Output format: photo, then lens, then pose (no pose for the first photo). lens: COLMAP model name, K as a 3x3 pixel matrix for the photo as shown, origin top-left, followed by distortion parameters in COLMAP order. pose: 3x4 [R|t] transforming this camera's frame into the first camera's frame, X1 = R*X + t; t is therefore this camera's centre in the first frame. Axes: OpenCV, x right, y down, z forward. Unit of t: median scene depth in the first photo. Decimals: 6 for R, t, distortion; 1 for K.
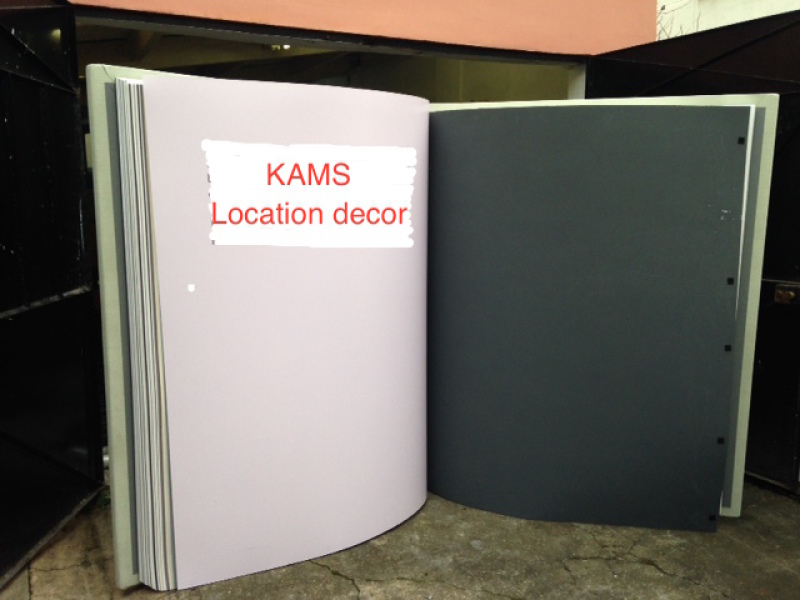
lens RADIAL K [[736.2, 0, 401.1], [0, 736.2, 297.0], [0, 0, 1]] dist [-0.004386, 0.000000]
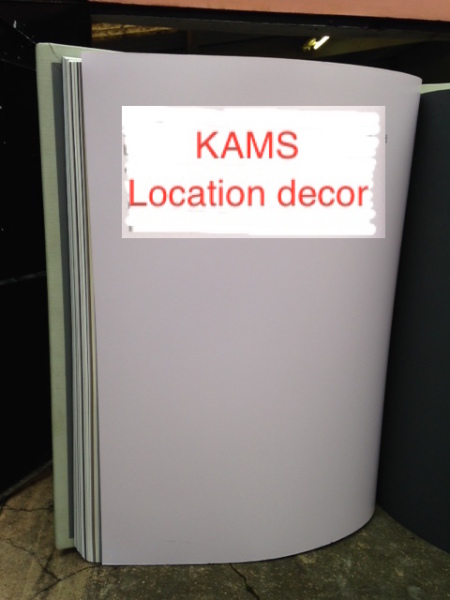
lens RADIAL K [[552.2, 0, 223.8], [0, 552.2, 304.0], [0, 0, 1]] dist [-0.004386, 0.000000]
pose [[0.930770, 0.104278, -0.350418, 0.087426], [-0.076832, 0.992848, 0.091375, -0.050487], [0.357440, -0.058126, 0.932126, 0.332396]]
